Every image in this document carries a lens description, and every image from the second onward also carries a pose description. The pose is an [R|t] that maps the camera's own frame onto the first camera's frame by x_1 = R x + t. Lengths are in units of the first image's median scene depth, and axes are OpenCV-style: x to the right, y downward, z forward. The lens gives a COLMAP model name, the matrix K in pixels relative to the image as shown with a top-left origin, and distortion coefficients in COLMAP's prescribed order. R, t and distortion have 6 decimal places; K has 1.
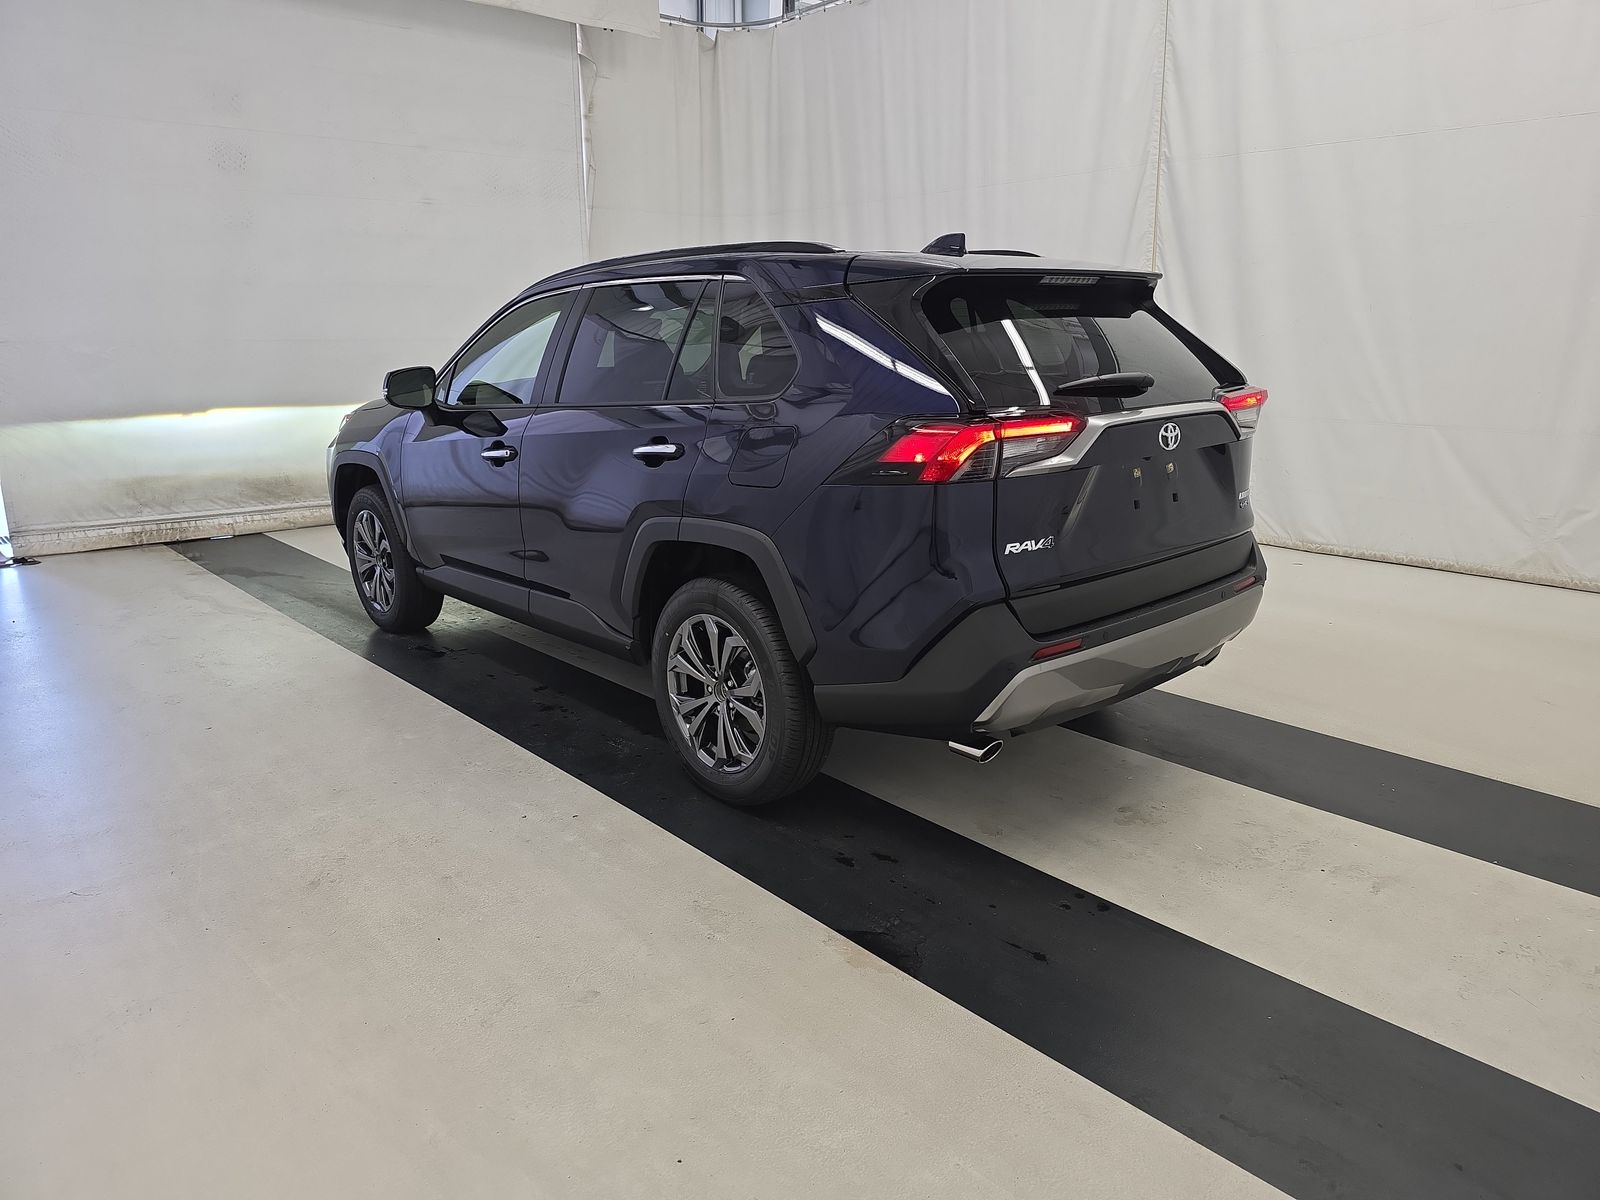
lens RADIAL K [[1077.6, 0, 800.0], [0, 1077.6, 600.0], [0, 0, 1]] dist [0.003681, 0.000193]
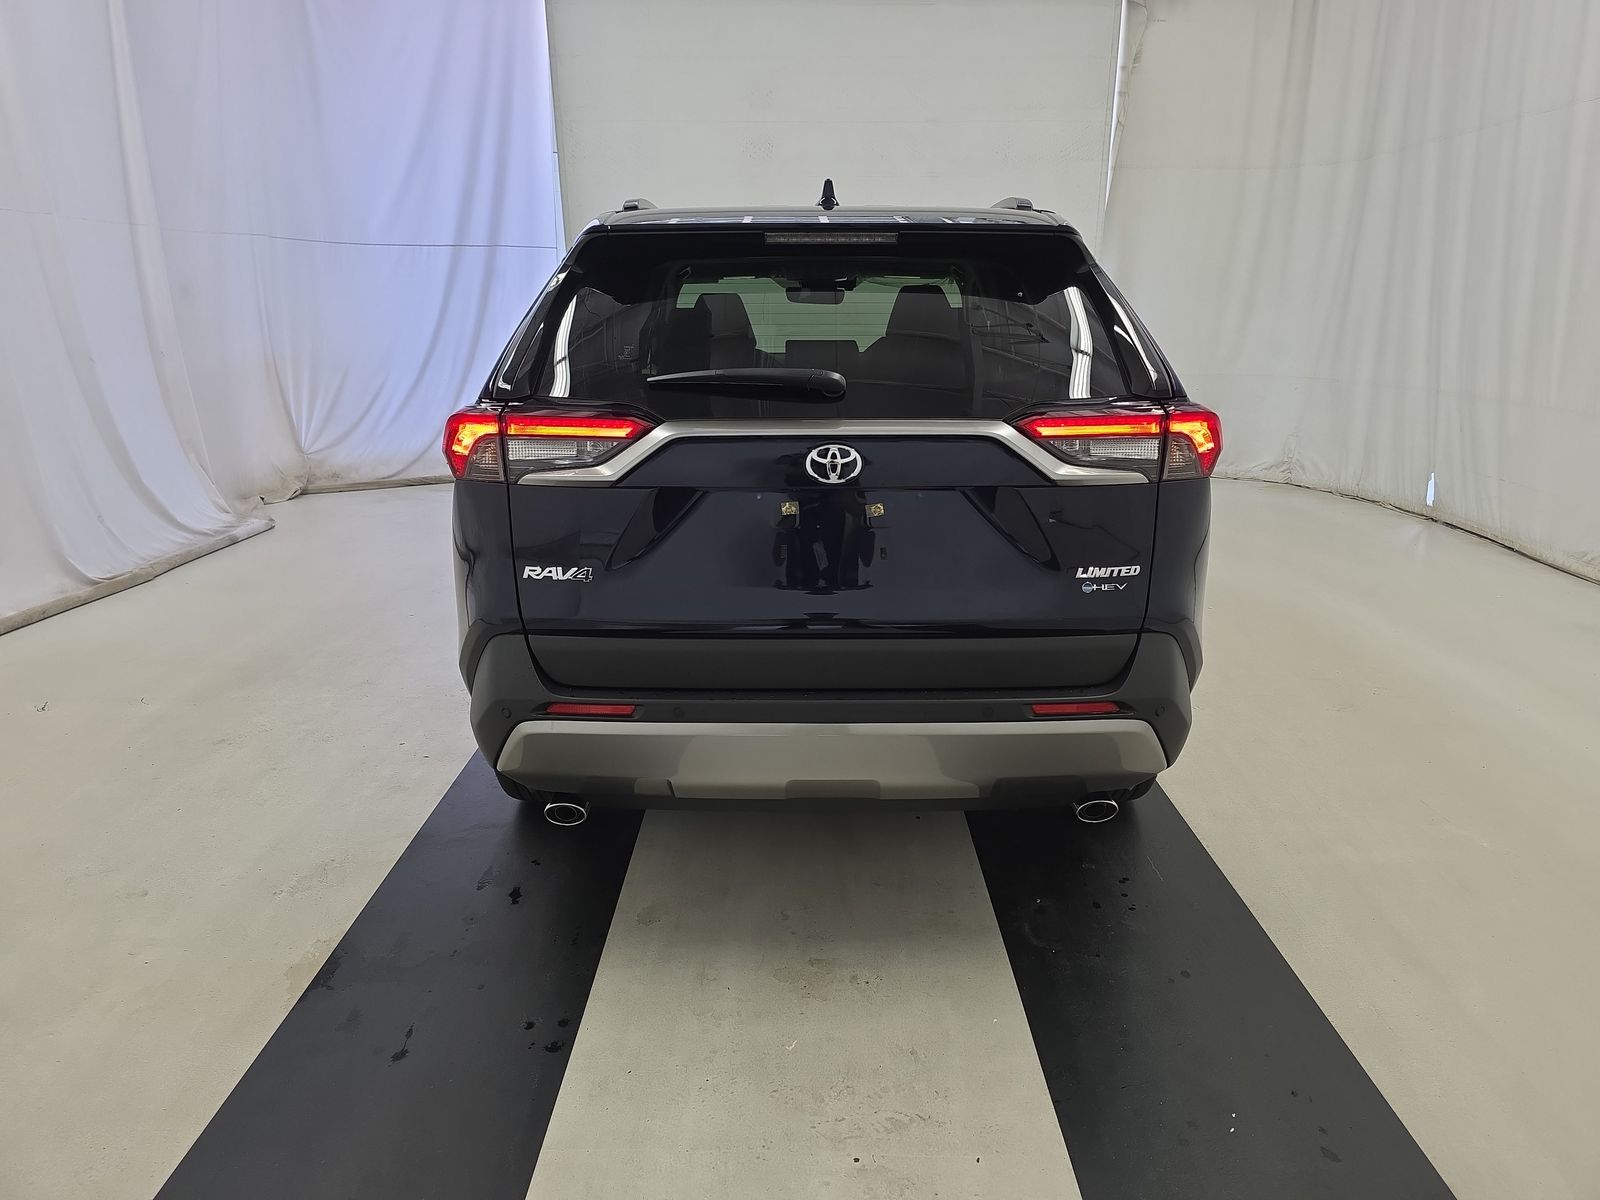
lens RADIAL K [[1077.6, 0, 800.0], [0, 1077.6, 600.0], [0, 0, 1]] dist [0.003681, 0.000193]
pose [[0.764835, 0.199346, -0.612608, 0.775118], [-0.185292, 0.978809, 0.087174, -0.123382], [0.617004, 0.046838, 0.785565, 0.449220]]
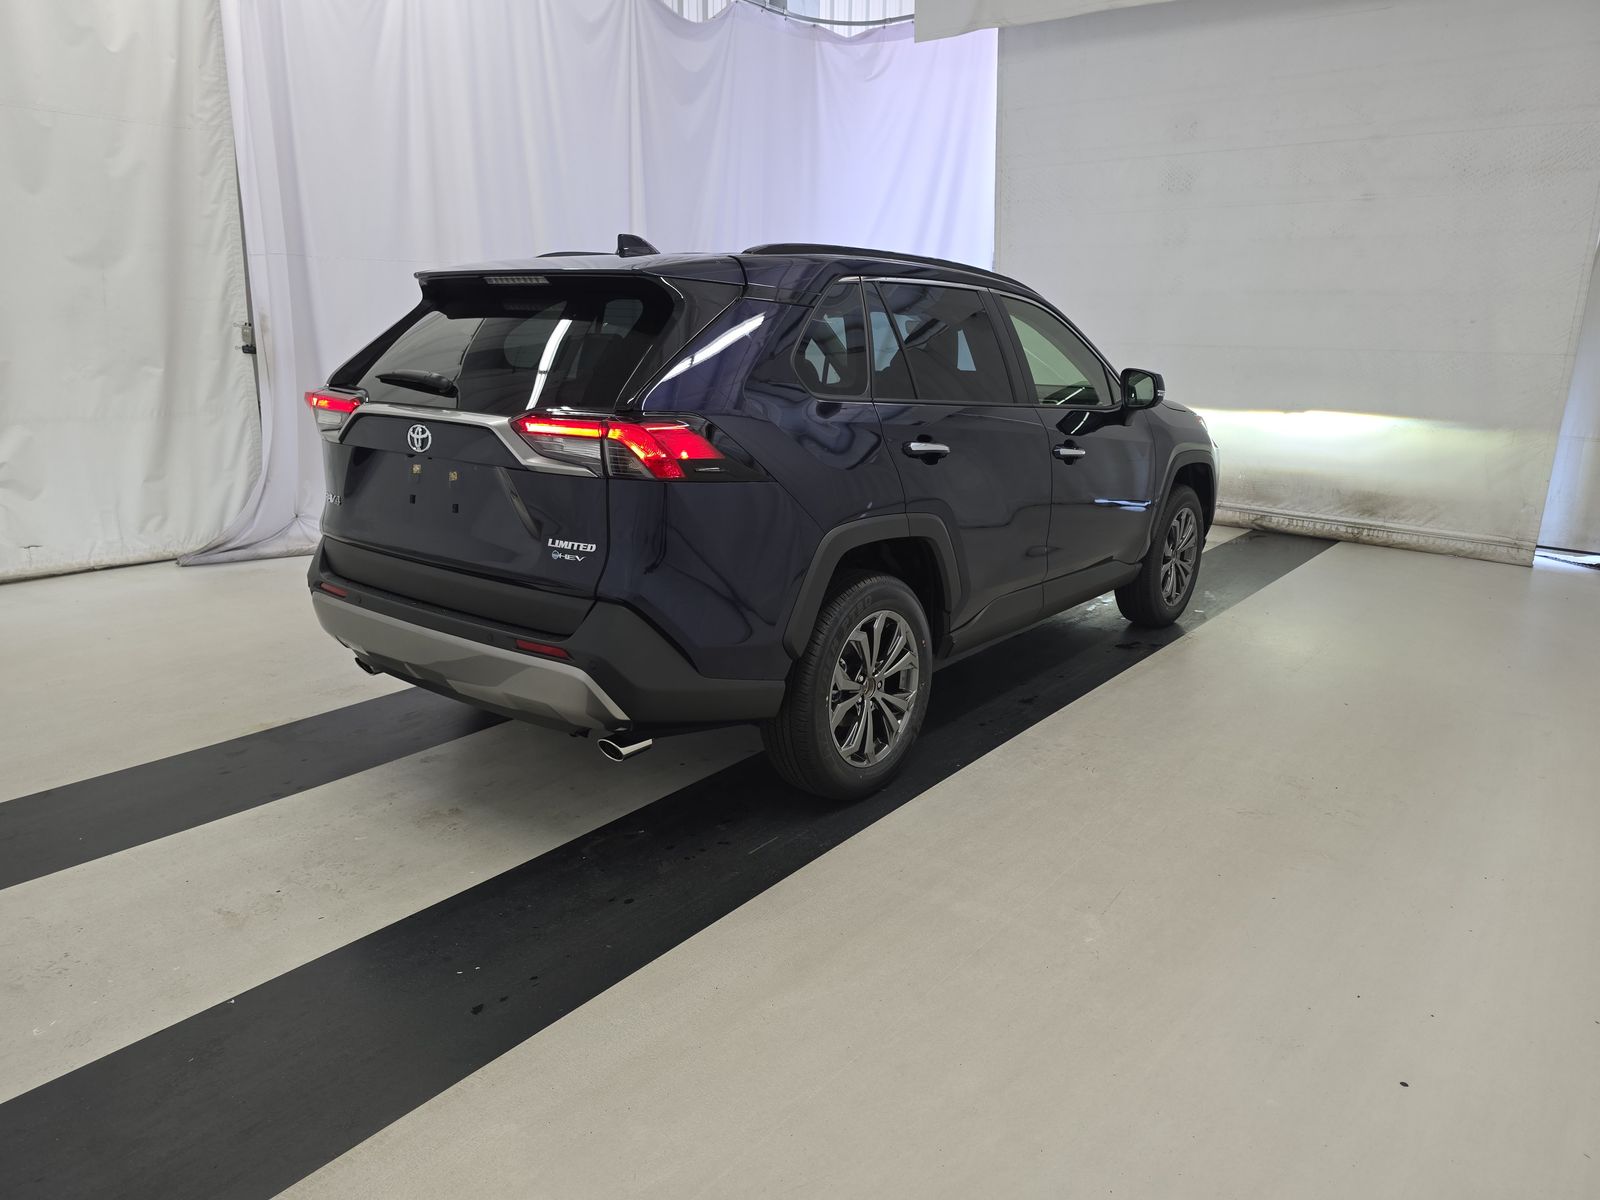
lens RADIAL K [[1063.2, 0, 800.0], [0, 1063.2, 600.0], [0, 0, 1]] dist [0.054245, -0.063265]
pose [[0.215521, 0.275349, -0.936874, 1.386529], [-0.275912, 0.937498, 0.212061, -0.319402], [0.936709, 0.212791, 0.278022, 1.094087]]
